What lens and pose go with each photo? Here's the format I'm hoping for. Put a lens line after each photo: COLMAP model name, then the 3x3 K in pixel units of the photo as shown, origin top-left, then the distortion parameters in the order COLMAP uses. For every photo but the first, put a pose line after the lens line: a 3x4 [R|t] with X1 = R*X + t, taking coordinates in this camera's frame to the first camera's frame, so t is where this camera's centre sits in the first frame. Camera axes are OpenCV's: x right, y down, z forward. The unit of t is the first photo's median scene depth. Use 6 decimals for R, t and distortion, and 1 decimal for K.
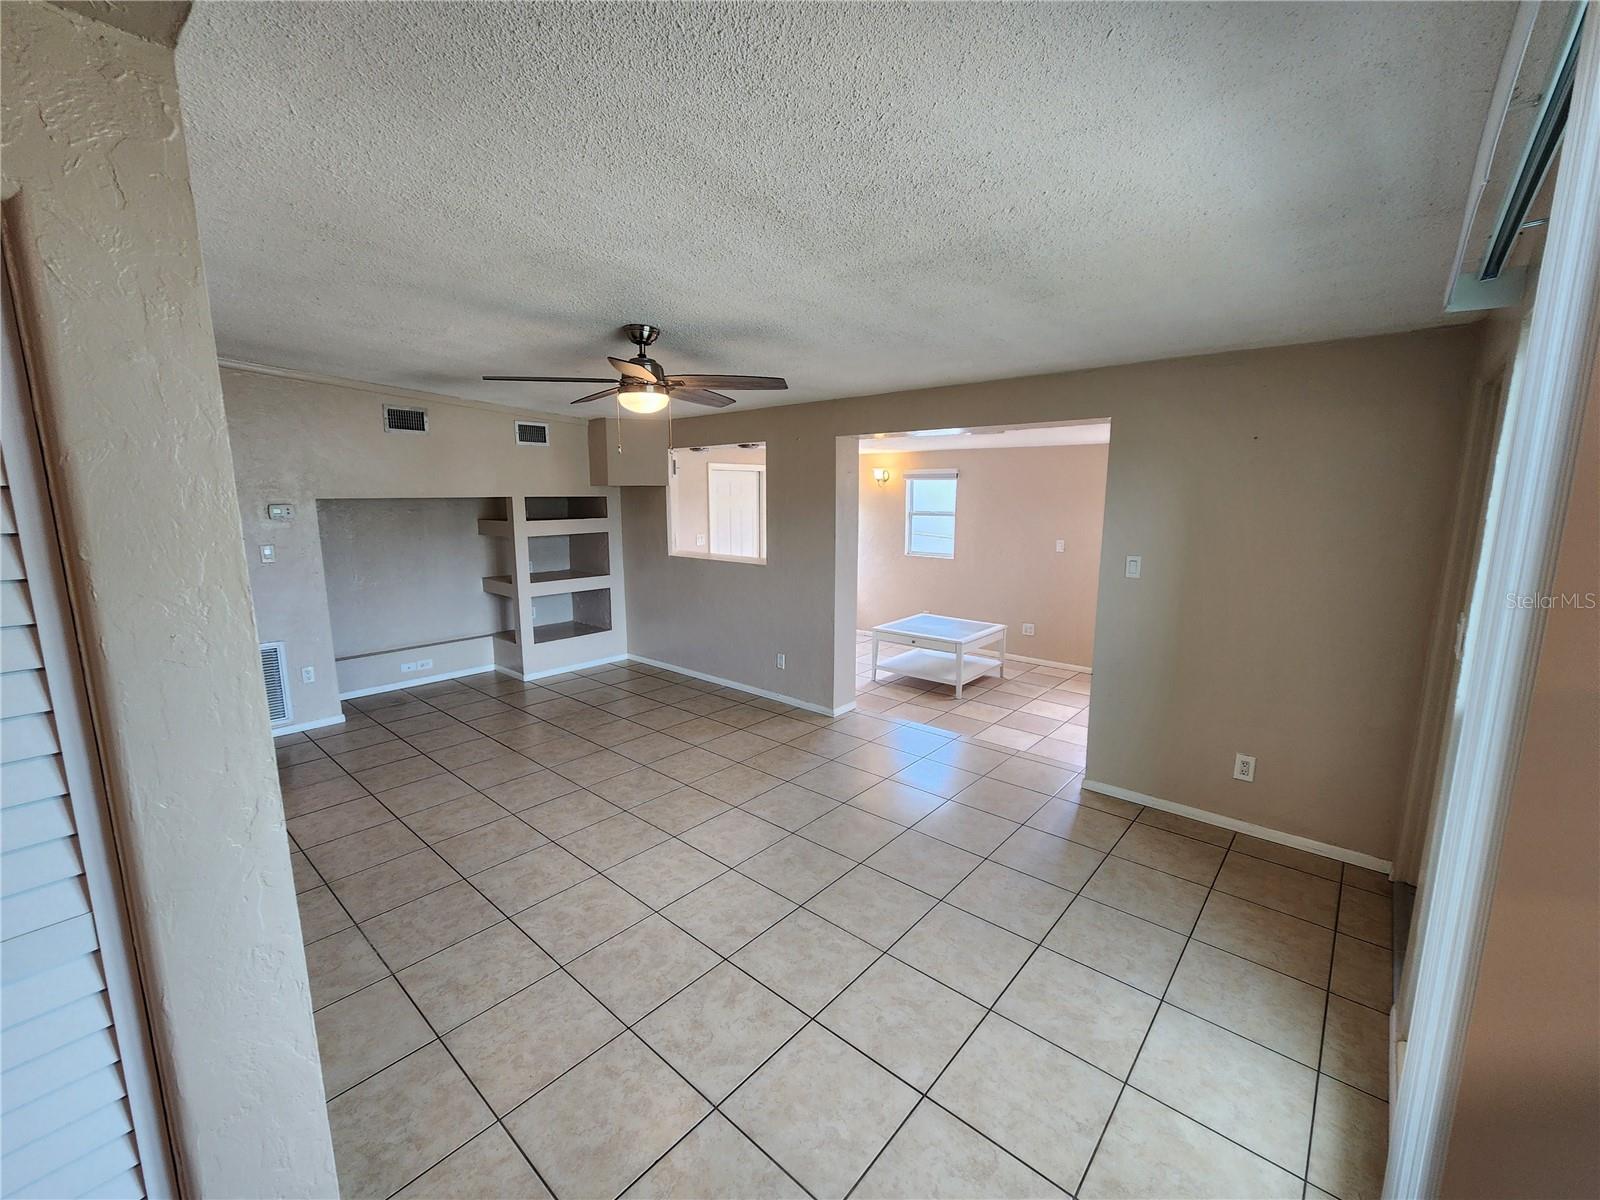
lens RADIAL K [[662.5, 0, 803.8], [0, 662.5, 601.1], [0, 0, 1]] dist [-0.000547, 0.001681]
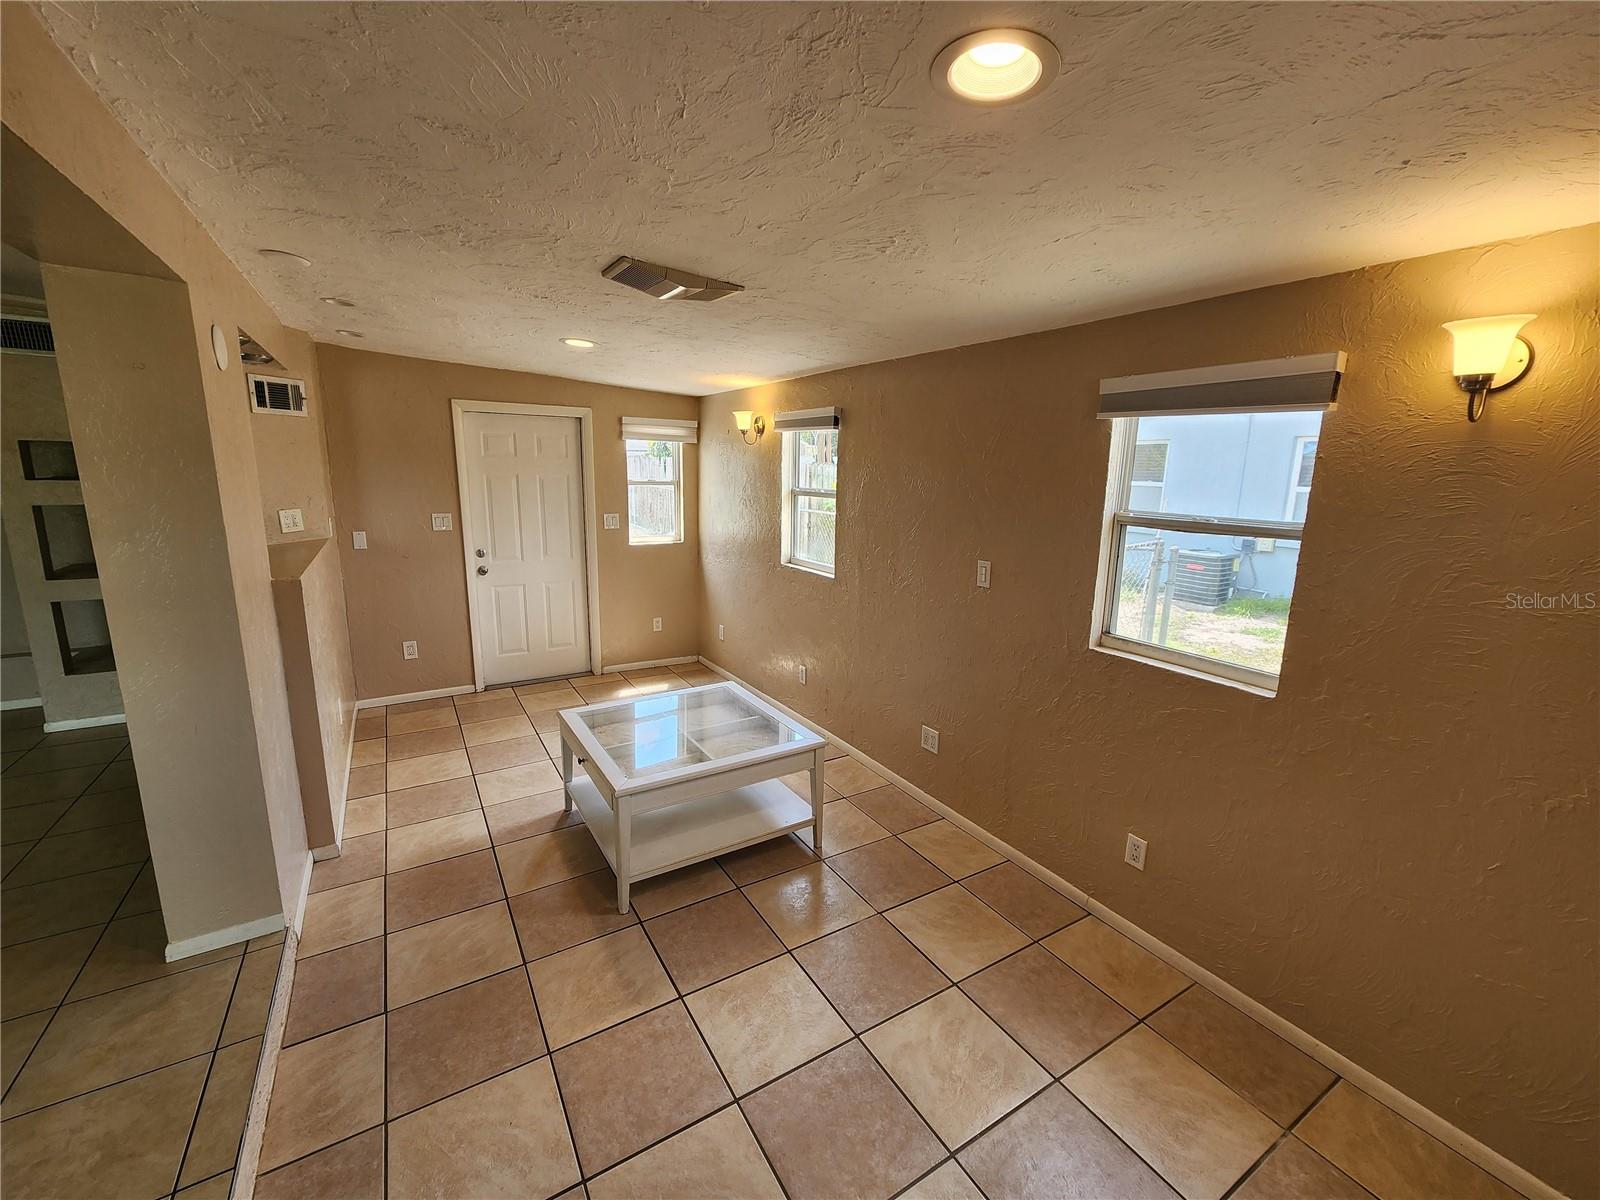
lens RADIAL K [[662.5, 0, 804.4], [0, 662.5, 595.3], [0, 0, 1]] dist [-0.000547, 0.001681]
pose [[0.954120, 0.076198, -0.289566, 0.433563], [-0.069384, 0.997019, 0.033742, -0.080383], [0.291274, -0.012103, 0.956563, 0.582139]]
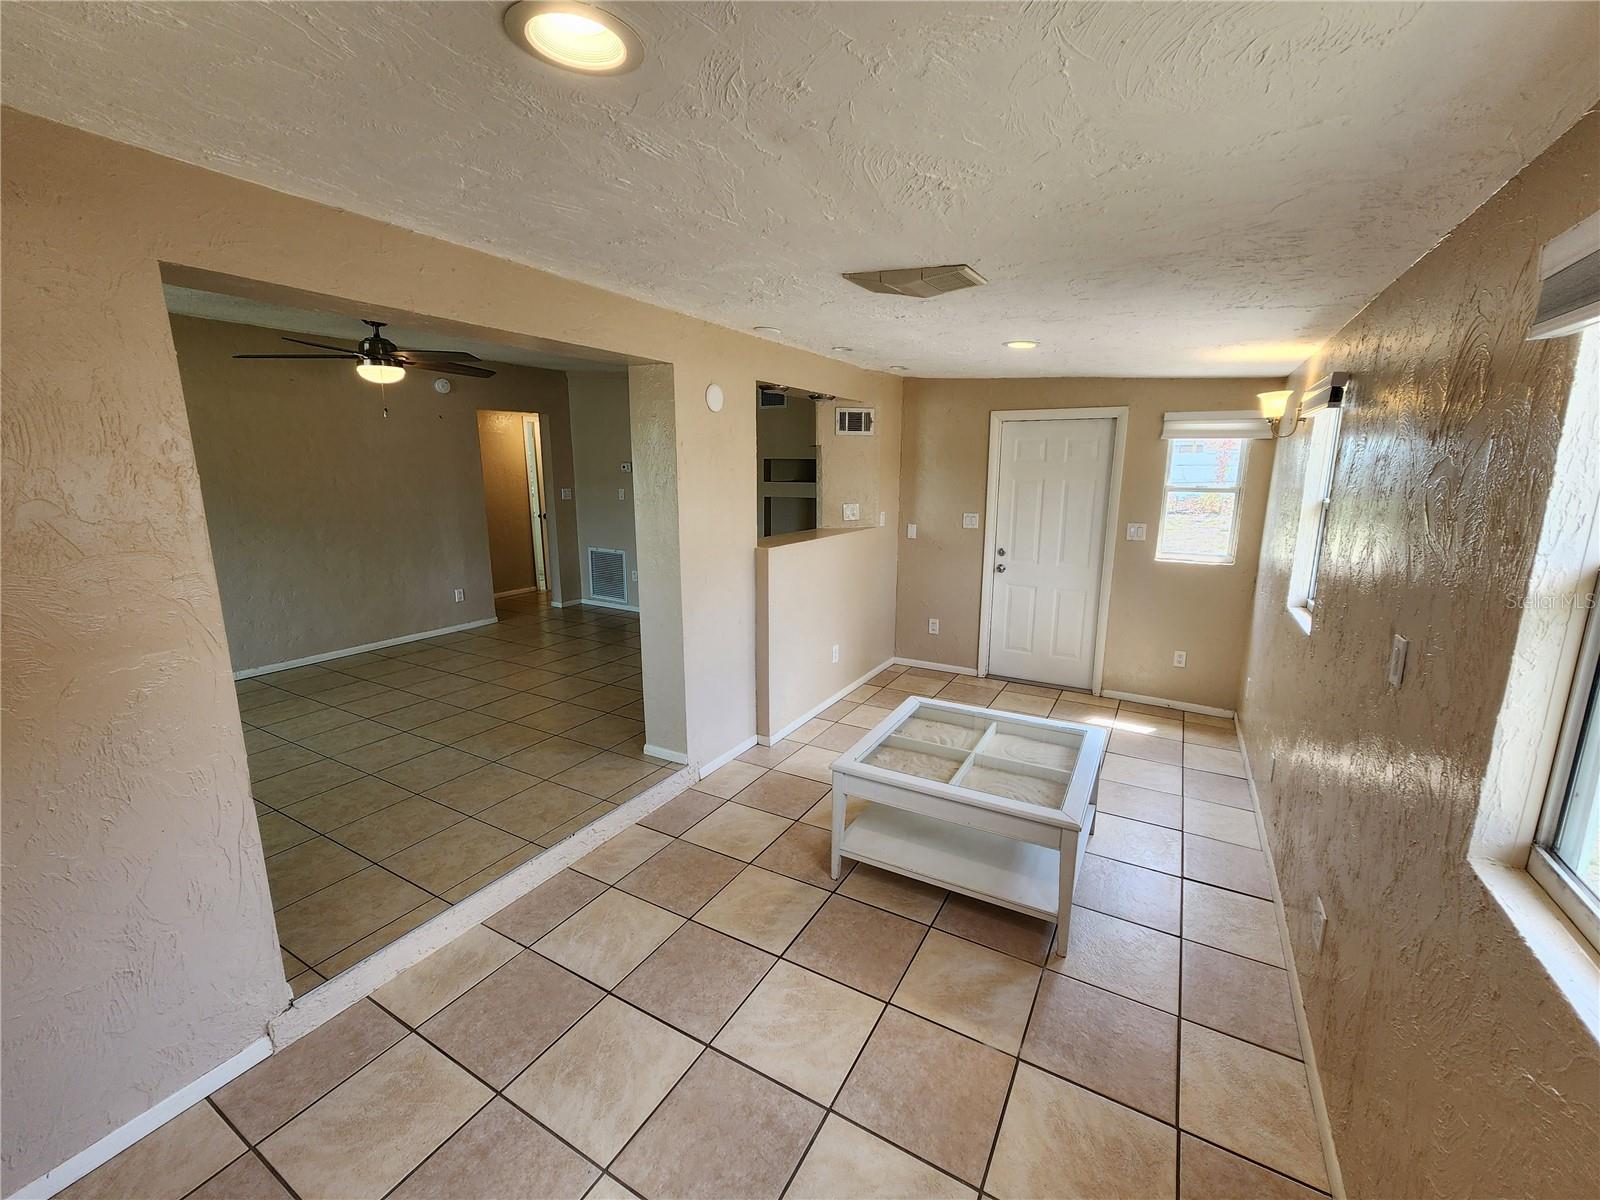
lens RADIAL K [[662.5, 0, 801.3], [0, 662.5, 594.6], [0, 0, 1]] dist [-0.000547, 0.001681]
pose [[0.195941, 0.189435, -0.962144, 0.612569], [-0.165945, 0.973418, 0.157859, -0.115555], [0.966473, 0.128732, 0.222169, 0.795668]]
